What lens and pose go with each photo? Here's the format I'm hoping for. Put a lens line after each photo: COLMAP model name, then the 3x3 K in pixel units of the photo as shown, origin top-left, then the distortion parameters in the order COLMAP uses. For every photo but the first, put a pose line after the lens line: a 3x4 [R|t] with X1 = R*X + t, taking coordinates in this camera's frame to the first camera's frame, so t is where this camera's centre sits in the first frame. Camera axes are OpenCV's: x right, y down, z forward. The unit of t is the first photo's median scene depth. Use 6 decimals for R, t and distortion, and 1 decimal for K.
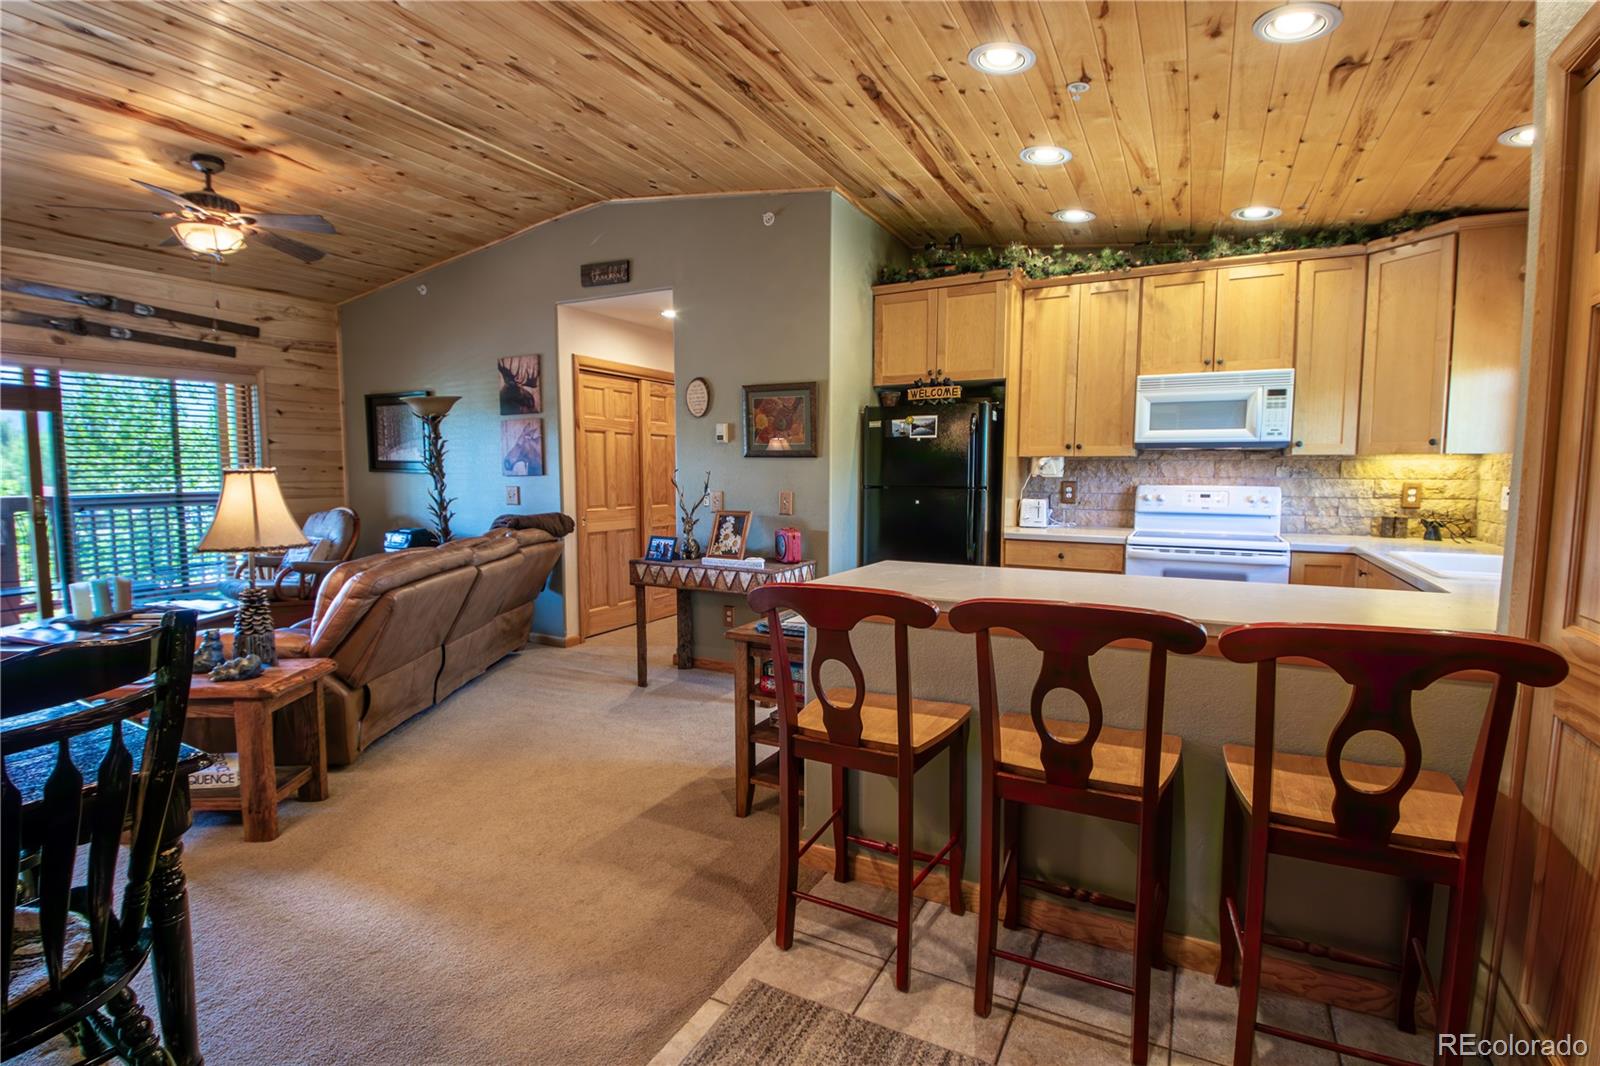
lens RADIAL K [[746.8, 0, 800.0], [0, 746.8, 533.0], [0, 0, 1]] dist [-0.008080, -0.013674]
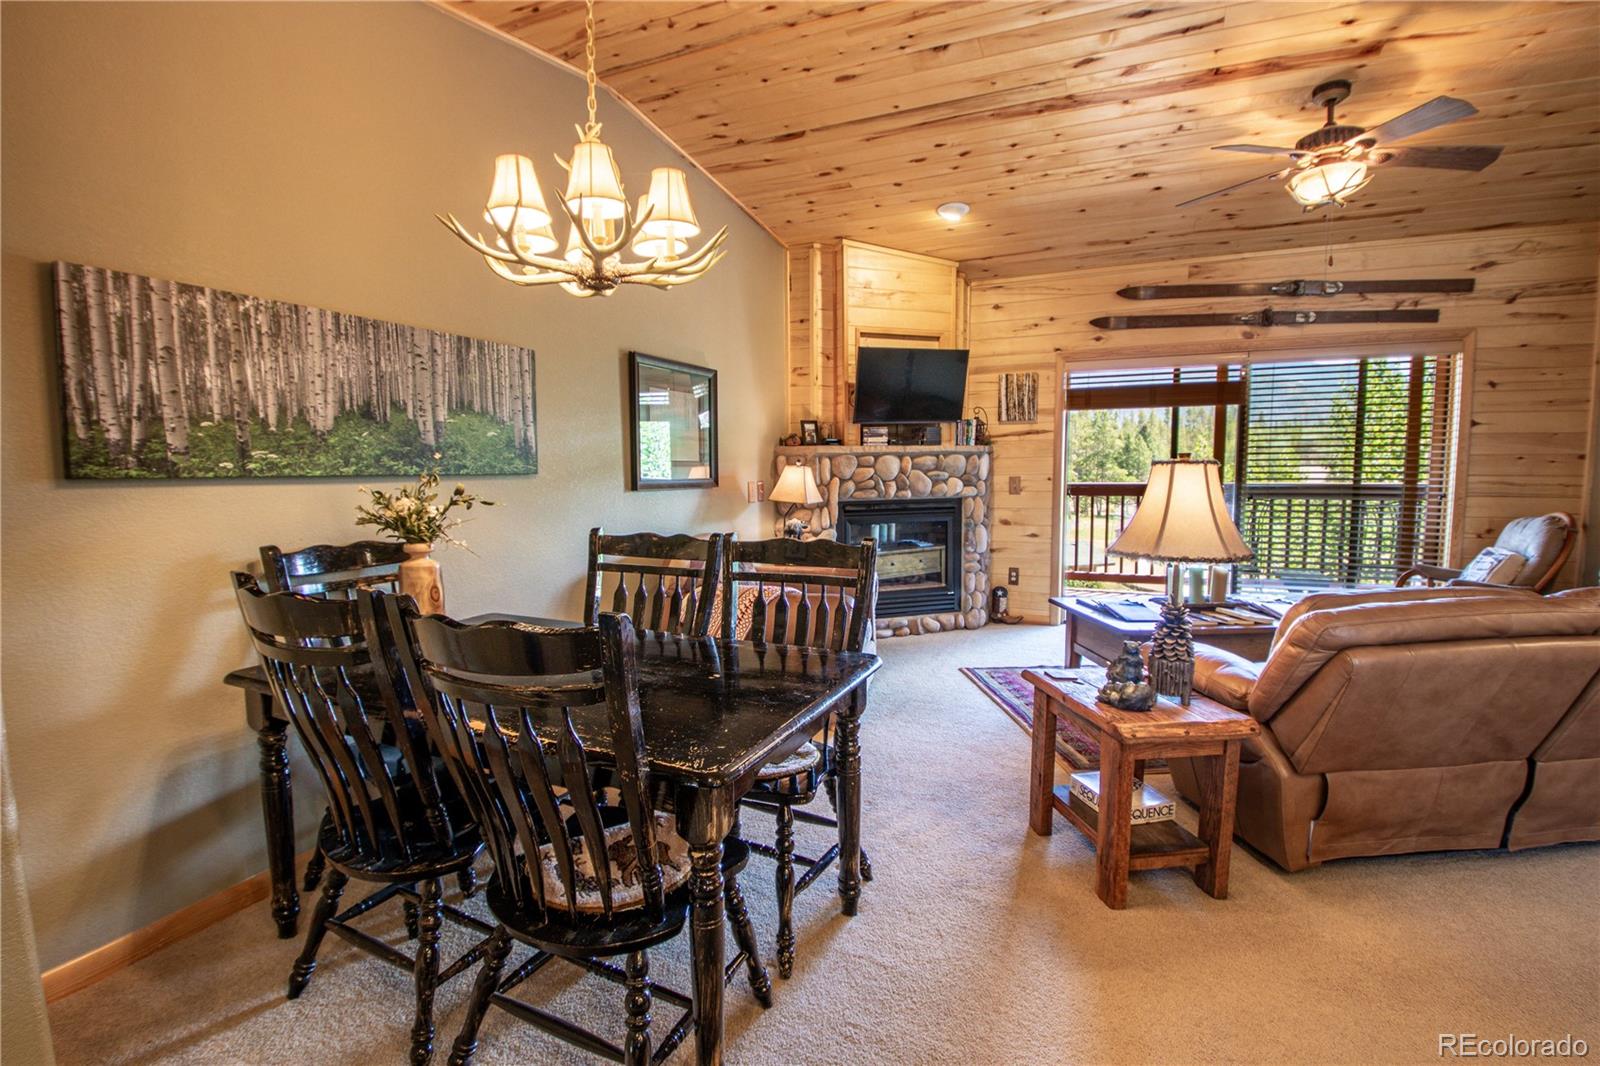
lens RADIAL K [[746.8, 0, 800.0], [0, 746.8, 533.0], [0, 0, 1]] dist [-0.008080, -0.013674]
pose [[0.066690, 0.091715, -0.993550, 0.026573], [-0.077552, 0.993230, 0.086480, -0.026067], [0.994755, 0.071285, 0.073351, 0.320681]]
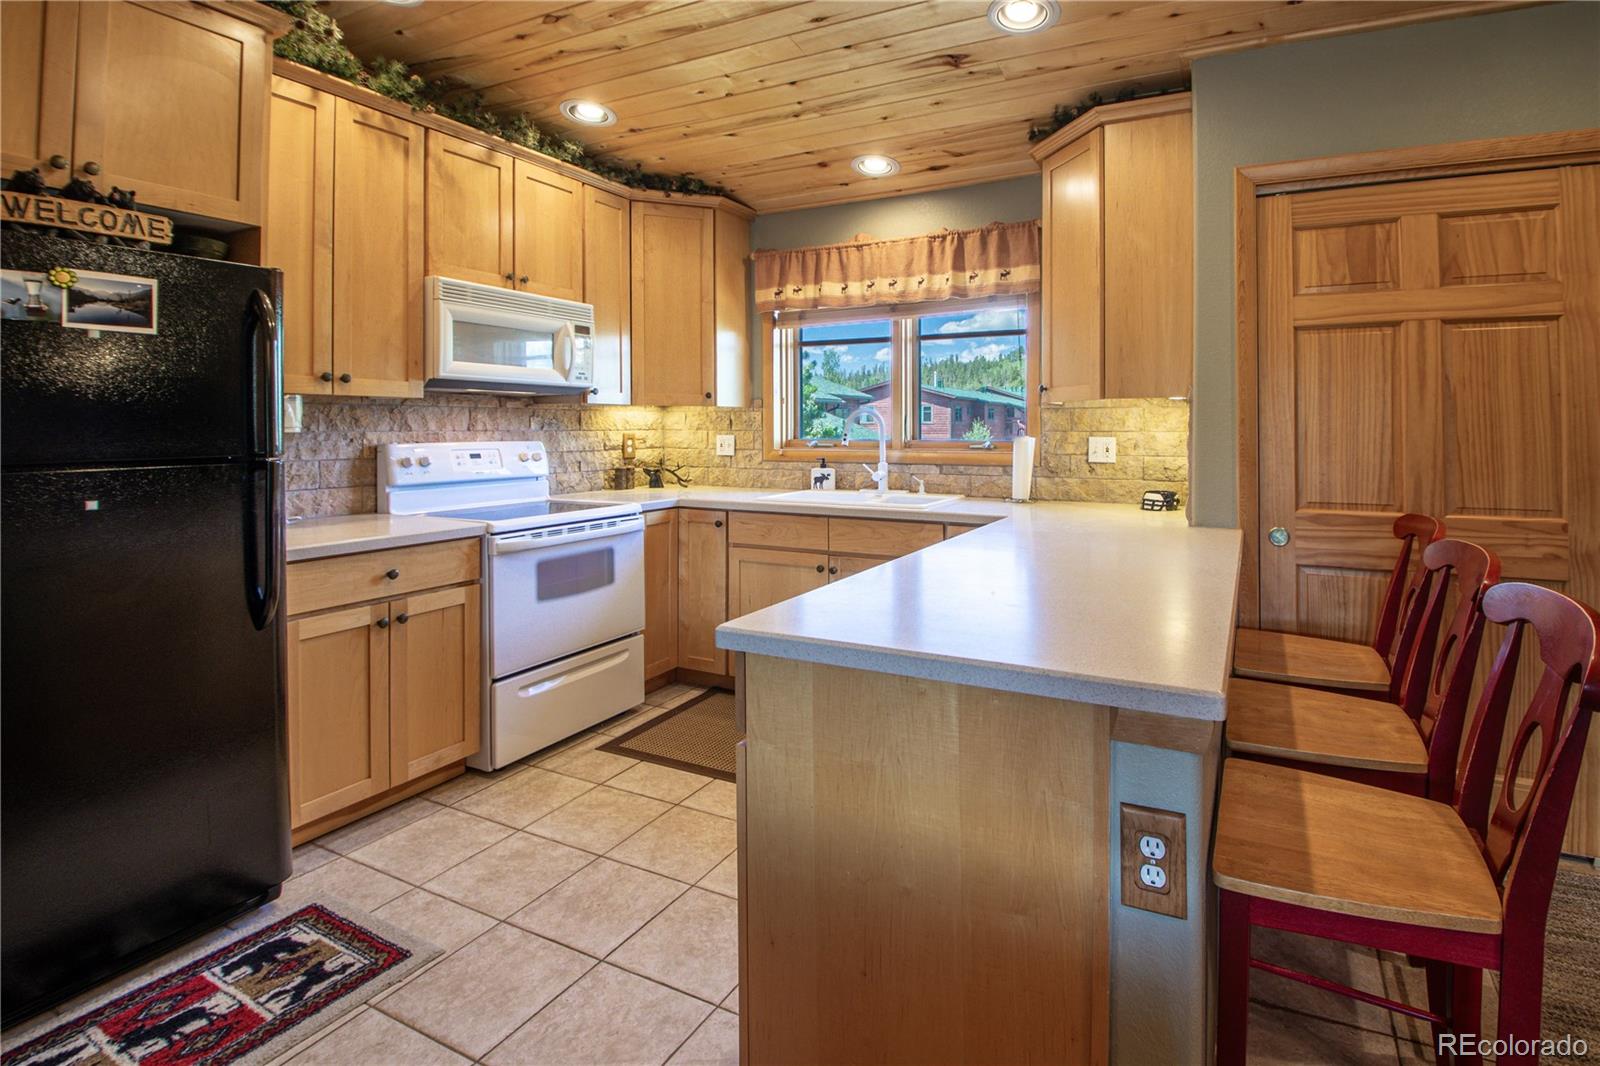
lens RADIAL K [[774.3, 0, 904.9], [0, 774.3, 439.3], [0, 0, 1]] dist [0.022005, -0.037123]
pose [[-0.058211, -0.016238, 0.998172, -0.244729], [0.087694, 0.995919, 0.021316, -0.046171], [-0.994445, 0.088775, -0.056550, 0.630842]]
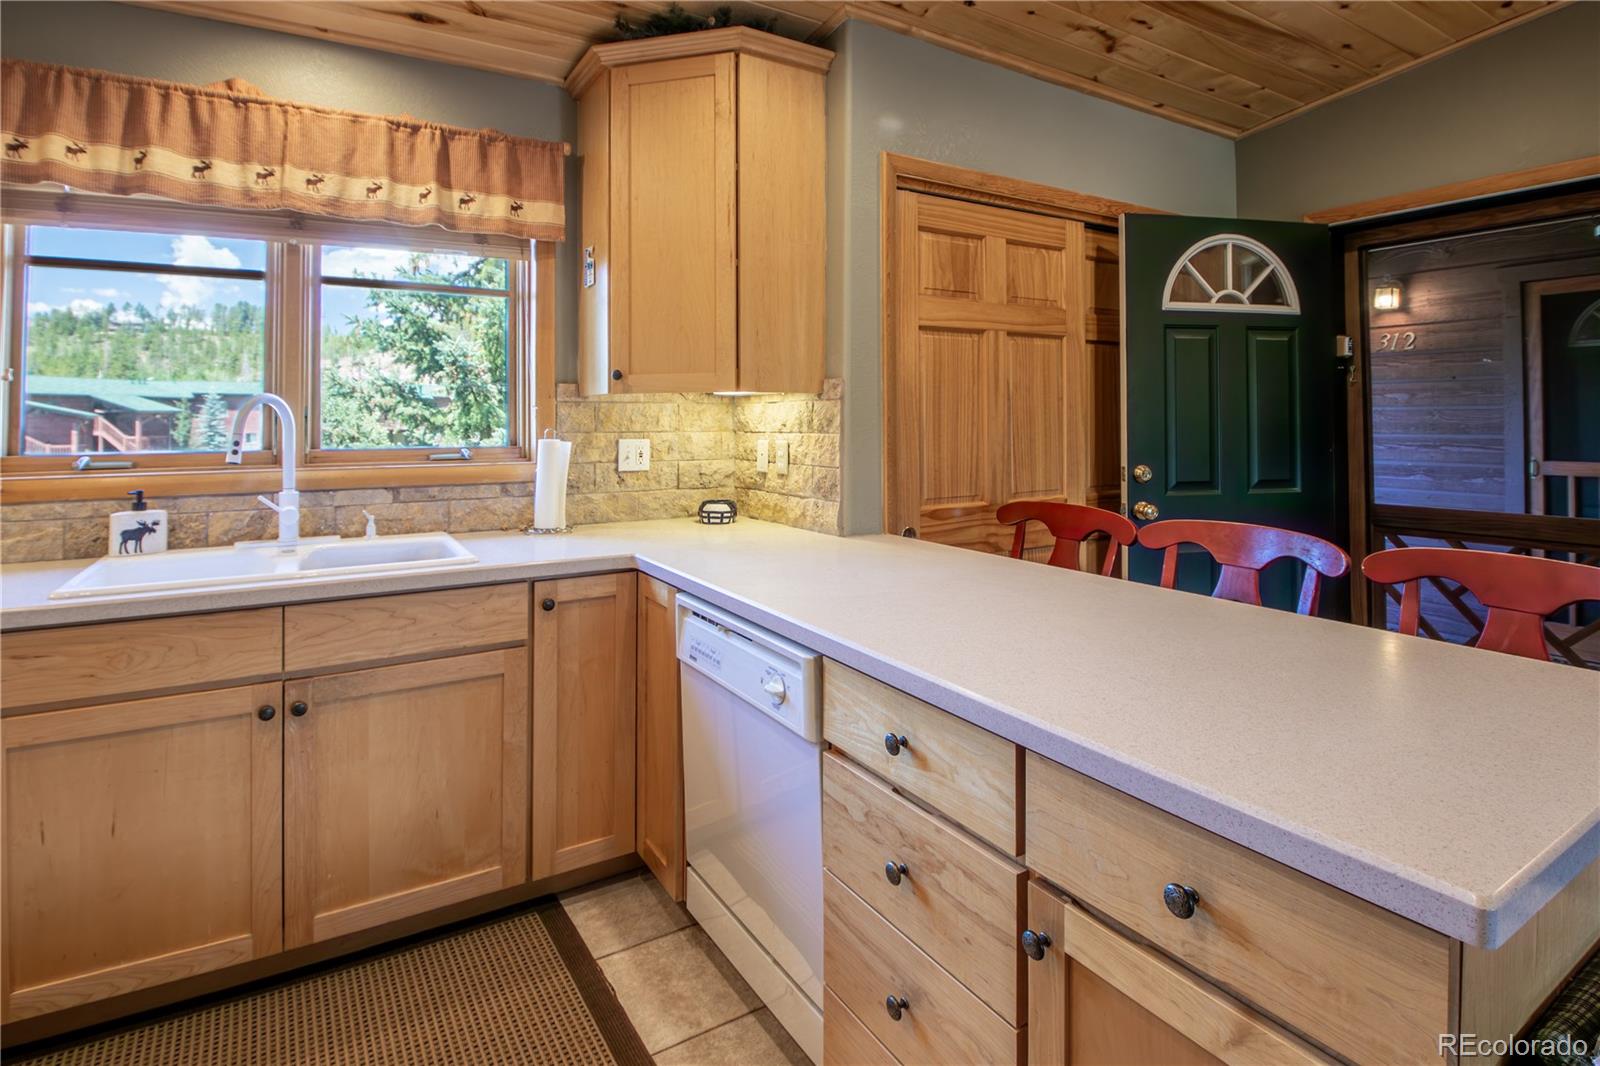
lens RADIAL K [[782.4, 0, 750.3], [0, 782.4, 410.2], [0, 0, 1]] dist [0.001984, -0.029608]
pose [[-0.842517, 0.011148, 0.538554, 0.121526], [0.051196, 0.996917, 0.059455, -0.069992], [-0.536231, 0.077663, -0.840491, 0.870074]]
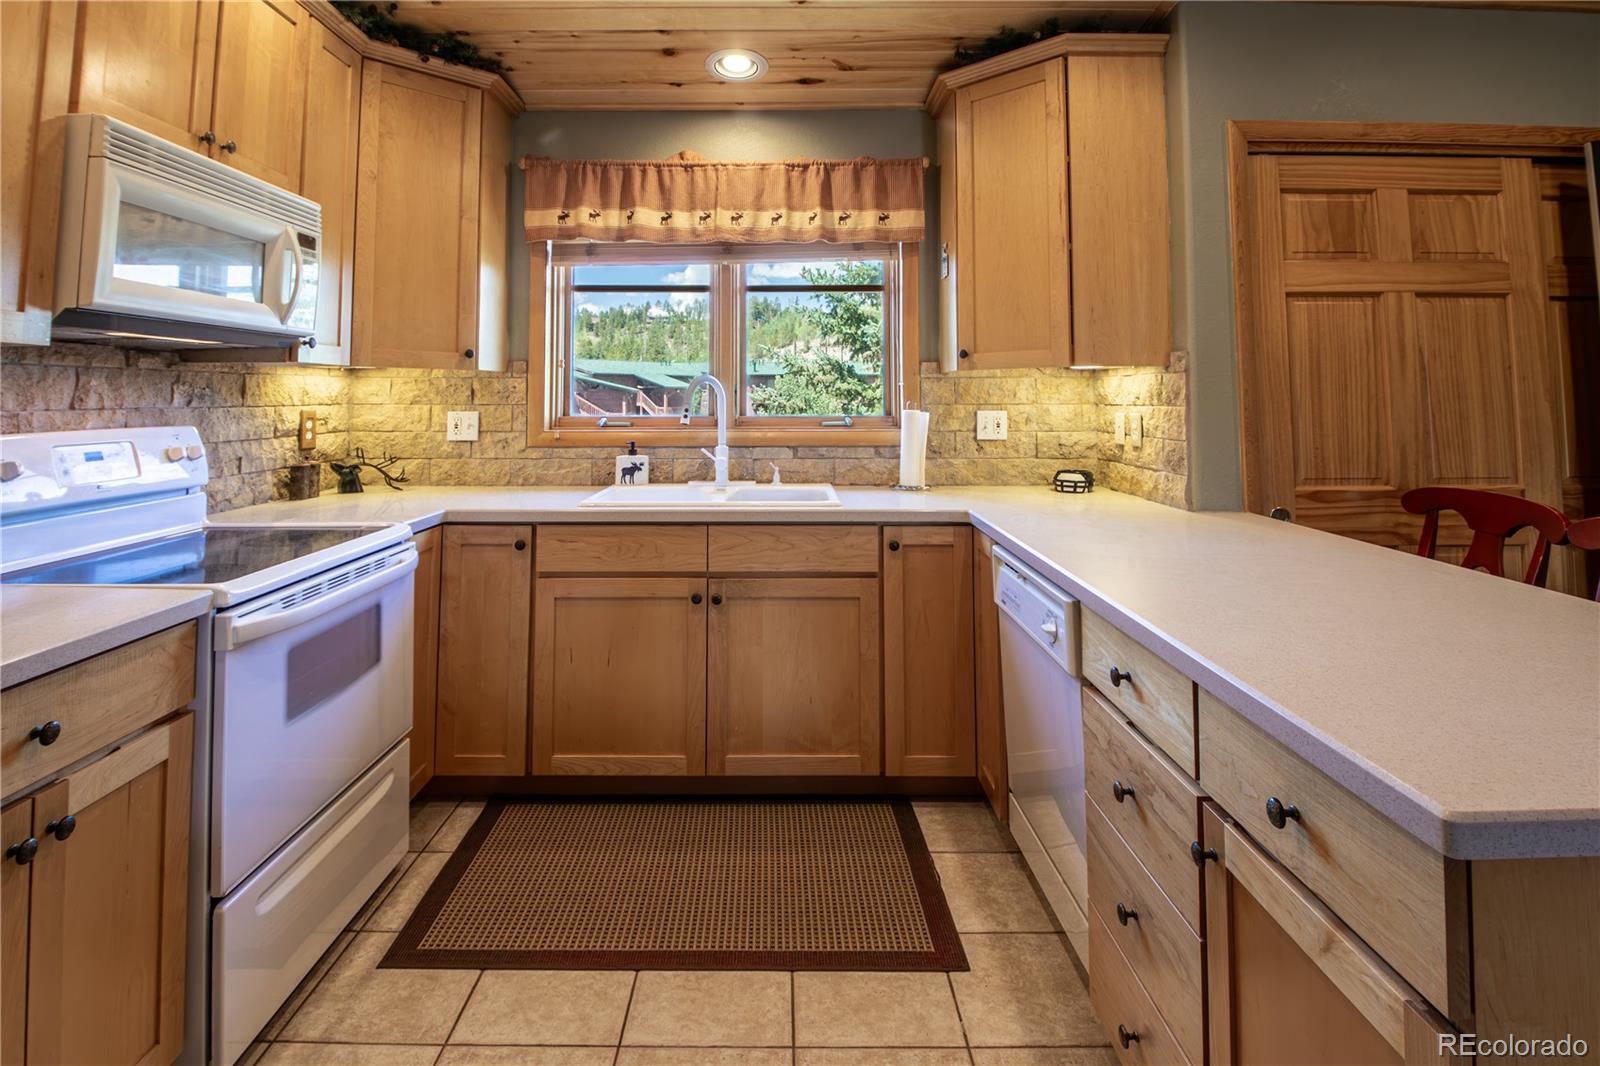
lens RADIAL K [[786.0, 0, 793.0], [0, 786.0, 360.3], [0, 0, 1]] dist [0.012593, -0.029745]
pose [[-0.471088, 0.041545, 0.881107, -0.000063], [0.079592, 0.996818, -0.004446, -0.070201], [-0.878488, 0.068035, -0.472895, 0.877567]]
